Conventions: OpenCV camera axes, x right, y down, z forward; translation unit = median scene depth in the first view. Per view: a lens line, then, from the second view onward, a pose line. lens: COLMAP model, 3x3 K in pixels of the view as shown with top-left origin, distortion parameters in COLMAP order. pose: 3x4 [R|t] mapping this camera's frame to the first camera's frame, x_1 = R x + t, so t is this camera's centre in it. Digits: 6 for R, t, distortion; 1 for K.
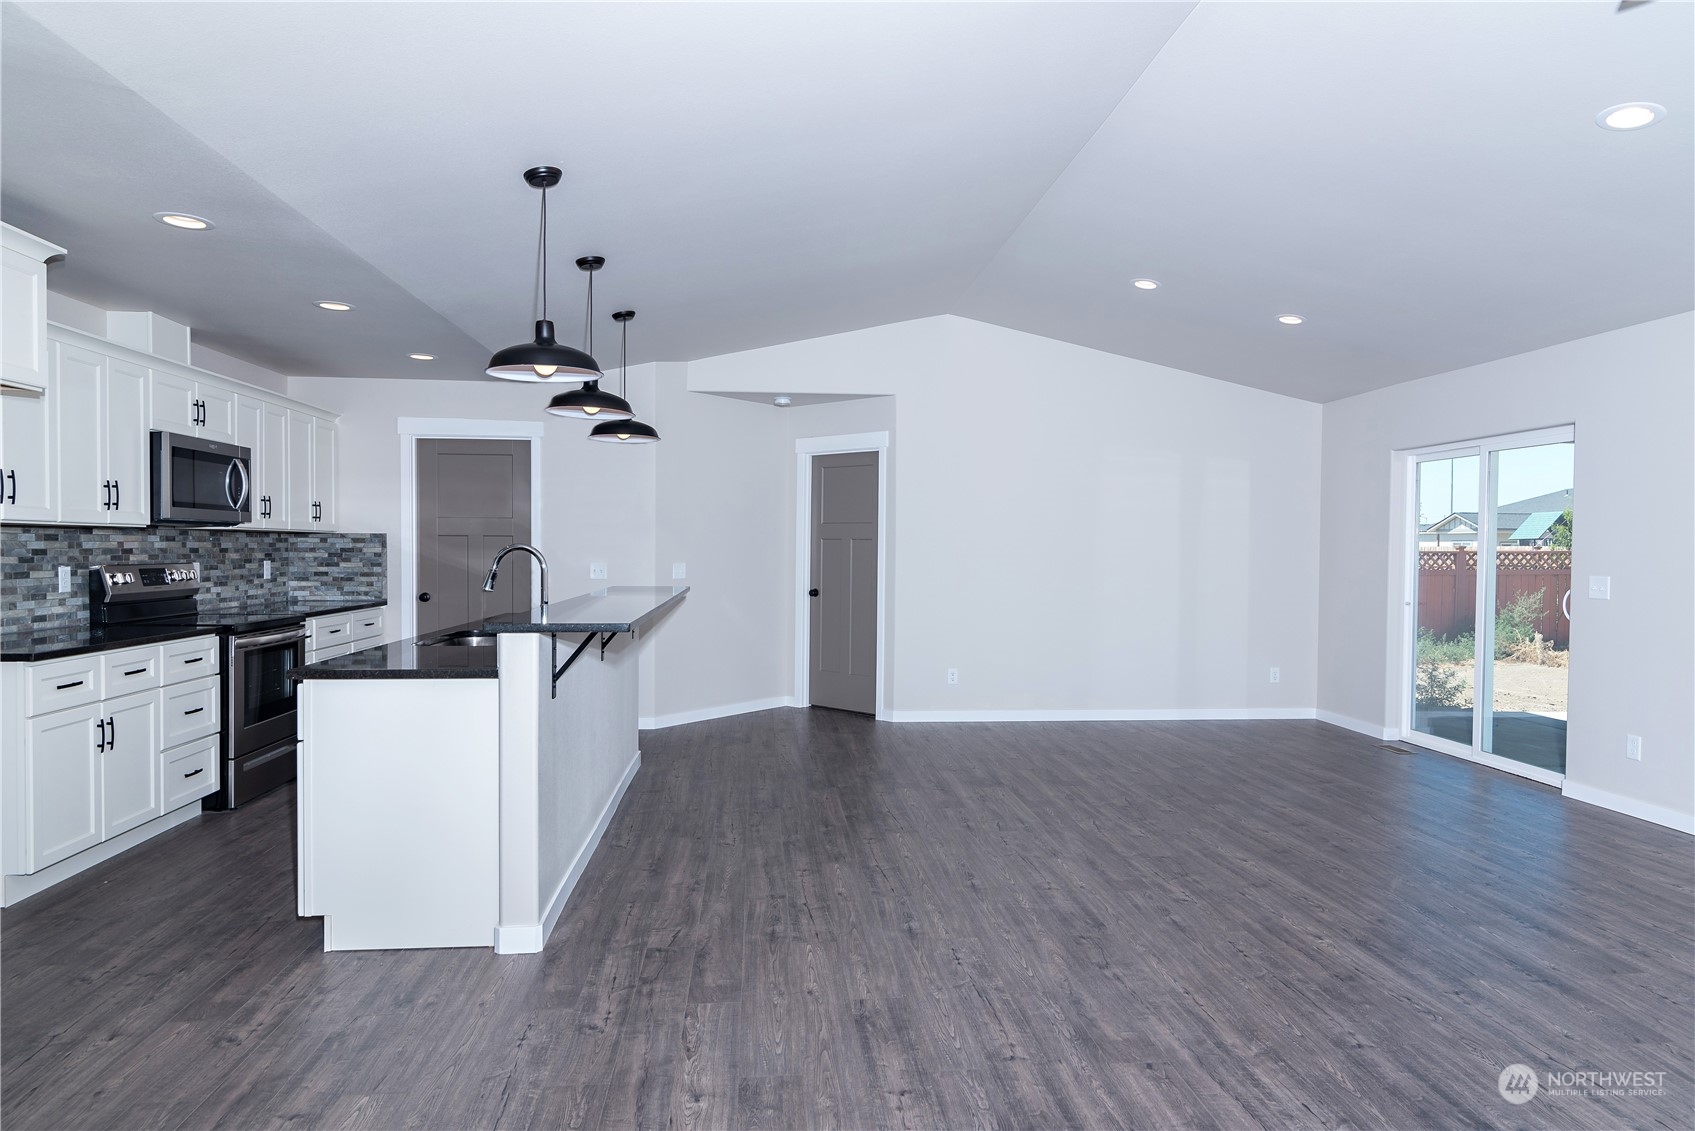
lens RADIAL K [[977.1, 0, 851.5], [0, 977.1, 565.8], [0, 0, 1]] dist [0.008205, -0.002598]
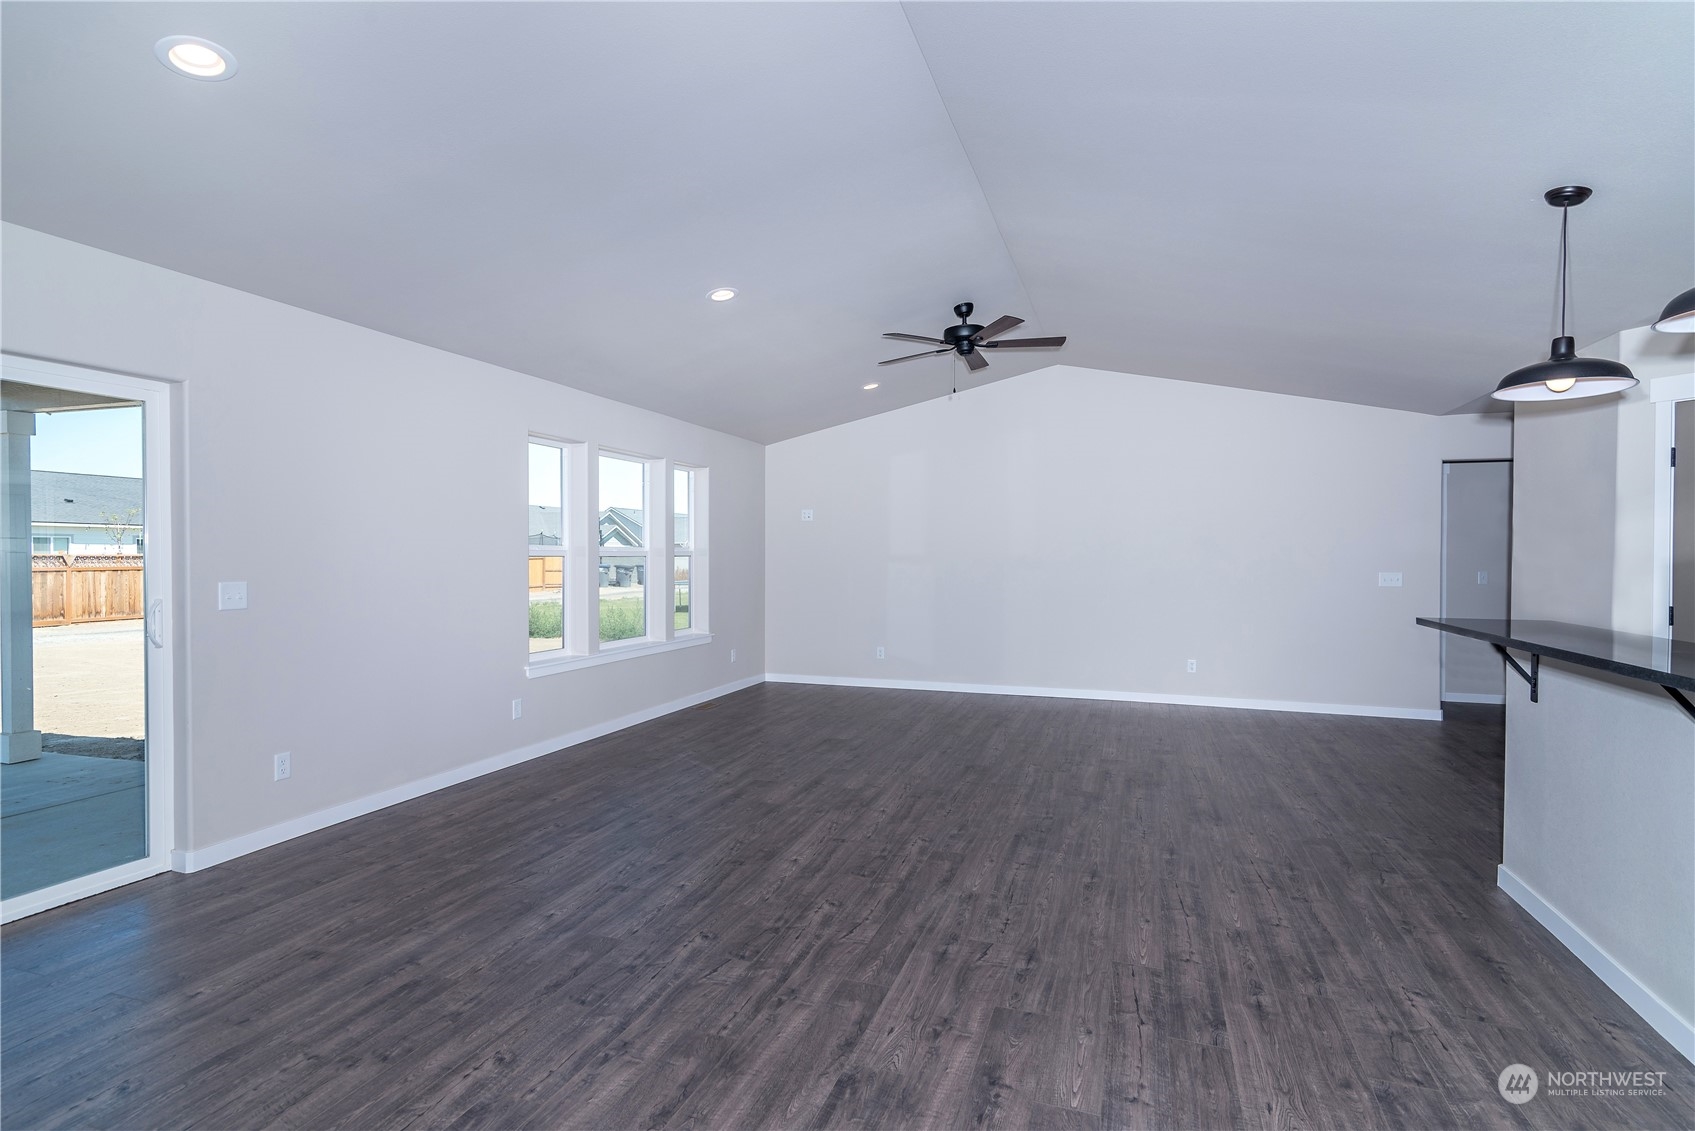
lens RADIAL K [[832.8, 0, 812.4], [0, 832.8, 562.8], [0, 0, 1]] dist [0.008417, 0.000494]
pose [[-0.891677, -0.013497, 0.452470, -0.008910], [-0.000363, 0.999576, 0.029102, -0.037277], [-0.452671, 0.025786, -0.891305, 1.693390]]
